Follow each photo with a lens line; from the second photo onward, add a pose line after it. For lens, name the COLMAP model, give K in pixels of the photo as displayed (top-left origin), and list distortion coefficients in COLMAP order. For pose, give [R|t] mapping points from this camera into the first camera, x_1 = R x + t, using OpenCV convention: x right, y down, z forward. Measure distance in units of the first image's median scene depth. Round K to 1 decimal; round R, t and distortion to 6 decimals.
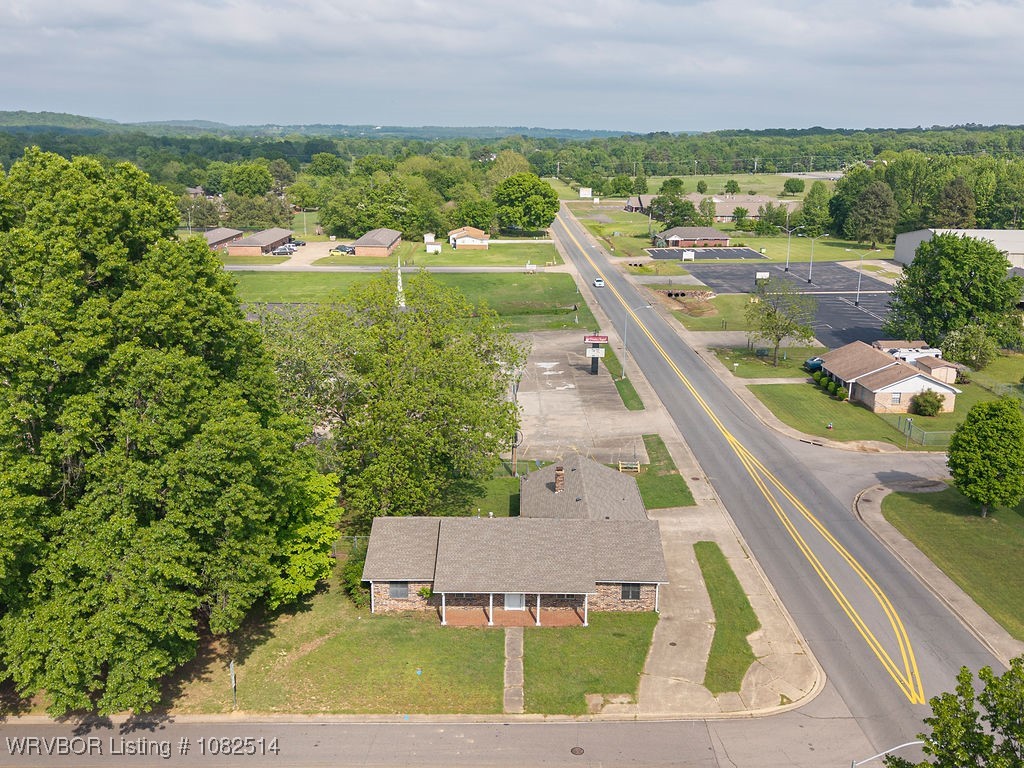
lens RADIAL K [[925.9, 0, 527.1], [0, 925.9, 384.9], [0, 0, 1]] dist [0.019997, -0.009161]
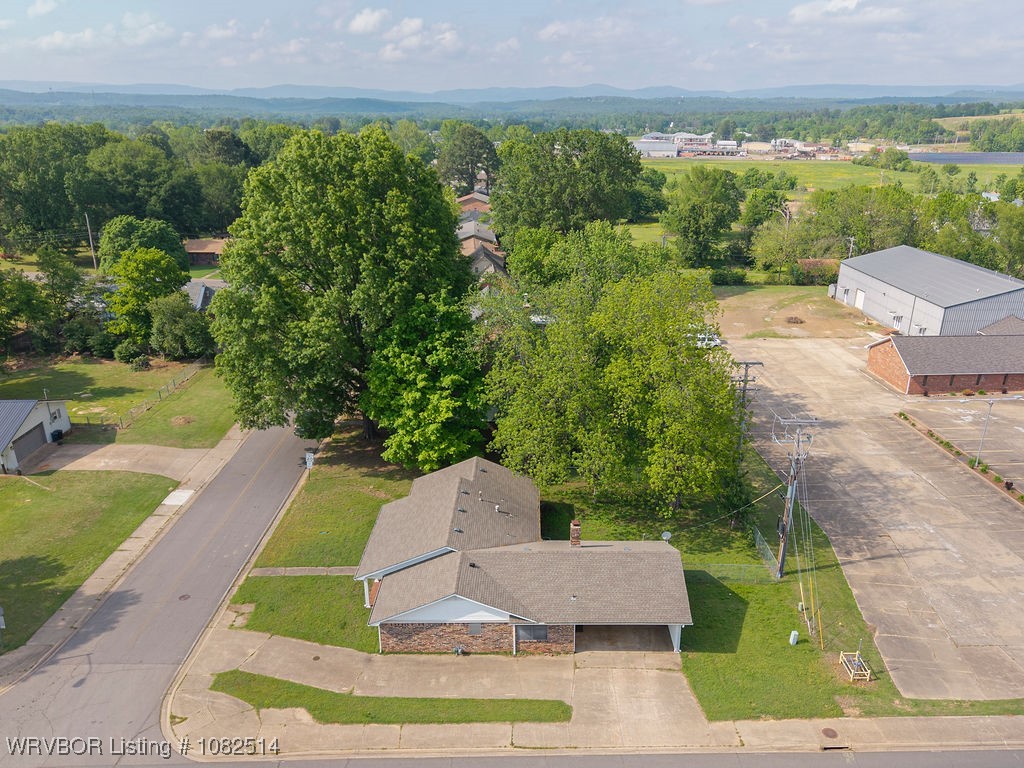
lens RADIAL K [[788.8, 0, 545.9], [0, 788.8, 414.6], [0, 0, 1]] dist [0.010902, -0.009228]
pose [[0.015600, 0.342355, -0.939441, 0.801429], [-0.260199, 0.908574, 0.326786, -0.269366], [0.965429, 0.239344, 0.103255, 1.021467]]
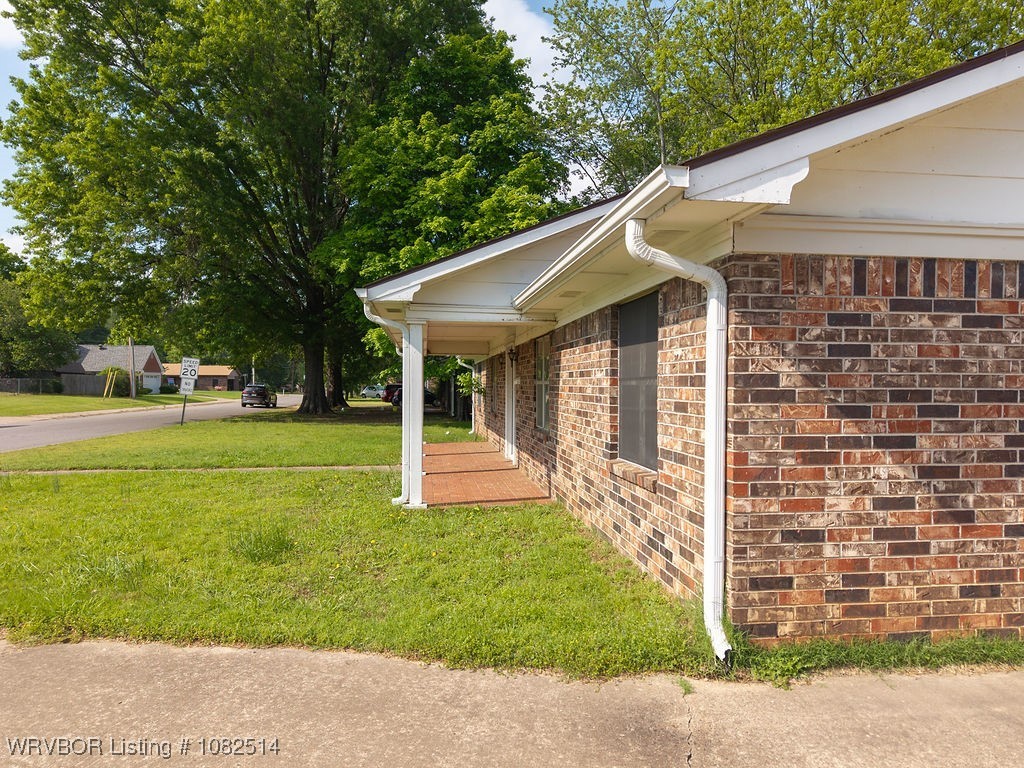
lens RADIAL K [[685.6, 0, 508.1], [0, 685.6, 390.5], [0, 0, 1]] dist [0.007239, -0.006778]
pose [[0.119435, -0.003372, -0.992836, 0.197579], [-0.252810, 0.966929, -0.033696, 0.229802], [0.960116, 0.255023, 0.114632, 0.970622]]
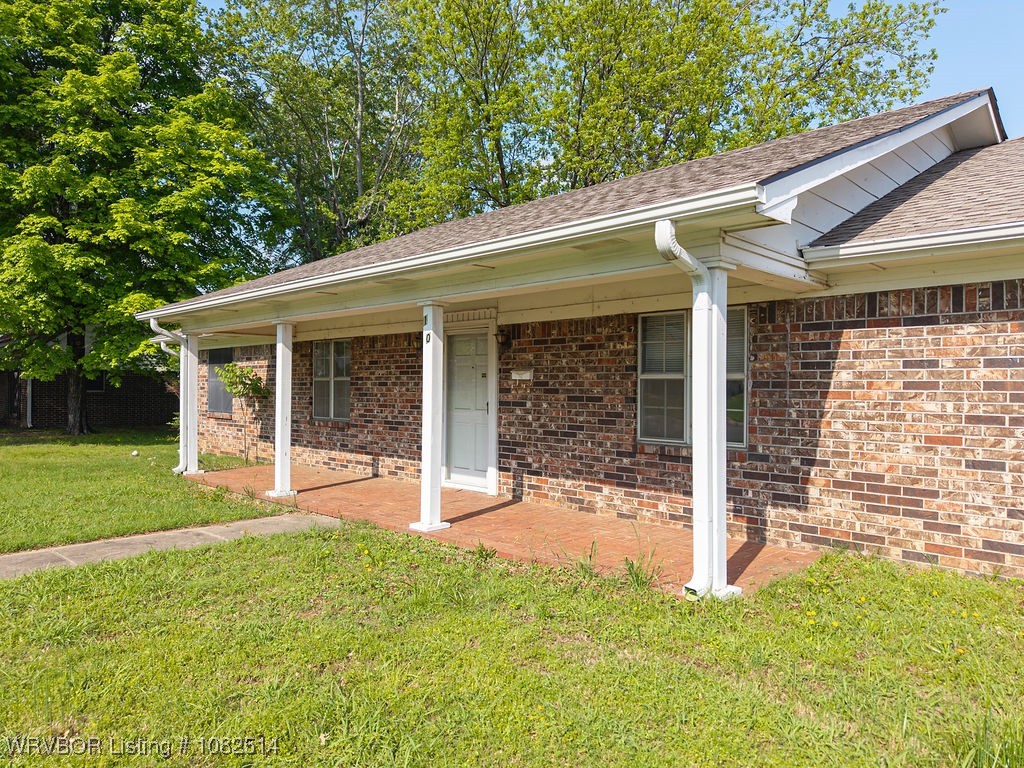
lens RADIAL K [[691.0, 0, 512.9], [0, 691.0, 389.0], [0, 0, 1]] dist [0.033038, -0.031824]
pose [[0.712575, -0.006166, -0.701569, 0.099681], [-0.178348, 0.965522, -0.189632, 0.248762], [0.678549, 0.260250, 0.686907, 0.900320]]
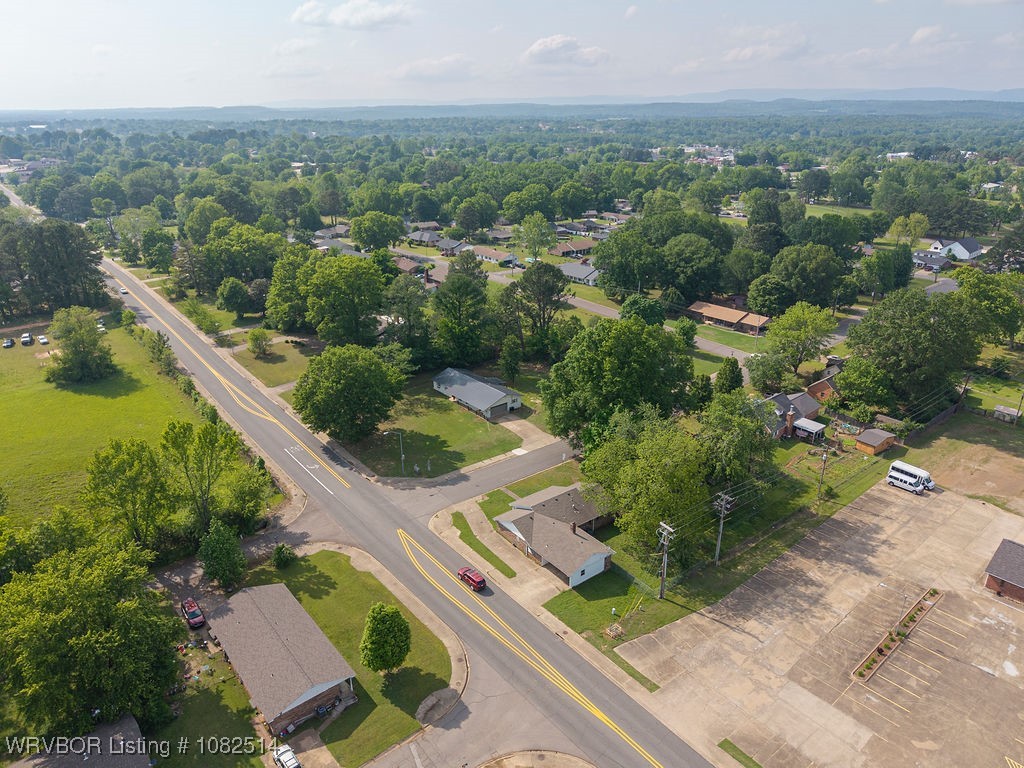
lens RADIAL K [[687.2, 0, 515.3], [0, 687.2, 363.9], [0, 0, 1]] dist [0.092449, -0.106494]
pose [[-0.789789, 0.195252, -0.581473, 1.120743], [-0.166440, 0.844196, 0.509541, -1.126296], [0.590366, 0.499210, -0.634238, 2.011402]]
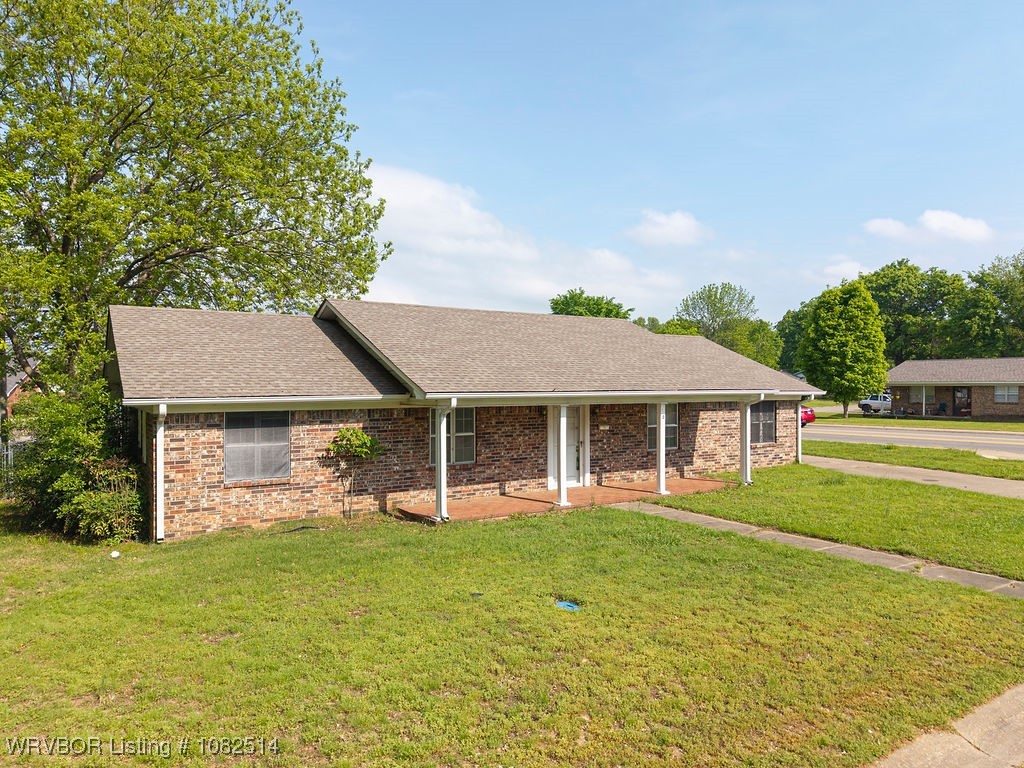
lens RADIAL K [[685.7, 0, 512.0], [0, 685.7, 384.0], [0, 0, 1]] dist [0.033893, -0.031690]
pose [[0.847111, -0.011440, 0.531294, -0.185974], [0.147826, 0.965381, -0.214912, 0.259663], [-0.510442, 0.260593, 0.819476, 0.766667]]
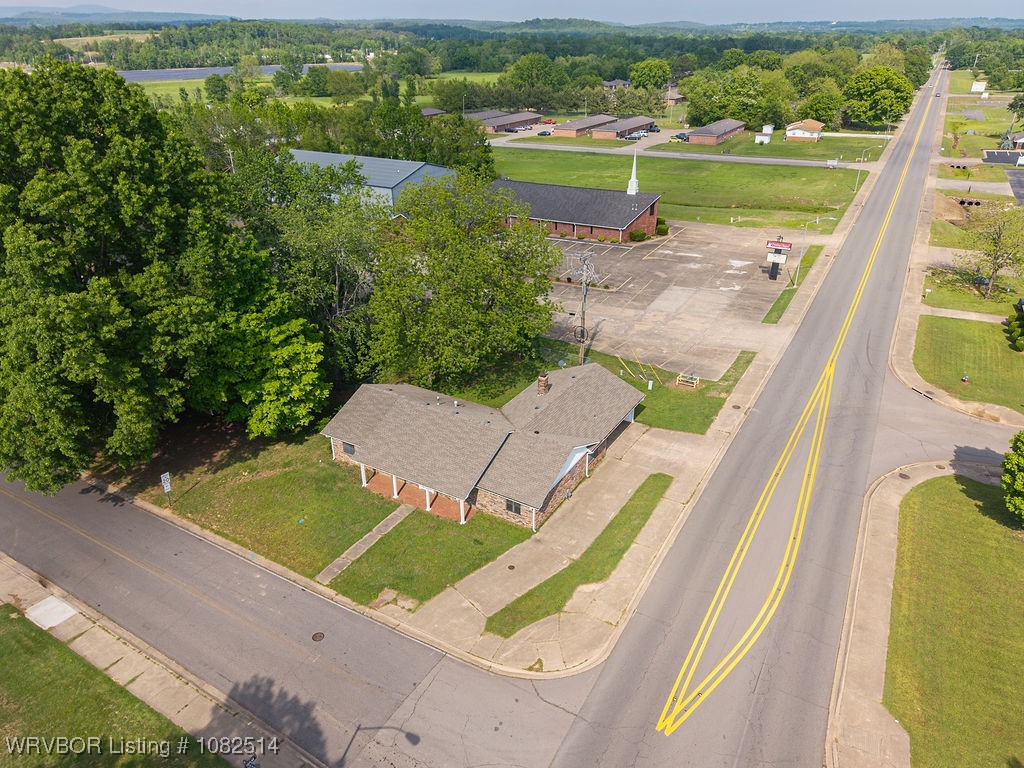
lens RADIAL K [[691.0, 0, 512.9], [0, 691.0, 389.0], [0, 0, 1]] dist [0.033038, -0.031824]
pose [[0.854446, 0.218583, -0.471321, 0.451790], [-0.114889, 0.964225, 0.238895, -0.093043], [0.506677, -0.149974, 0.848991, 0.350757]]
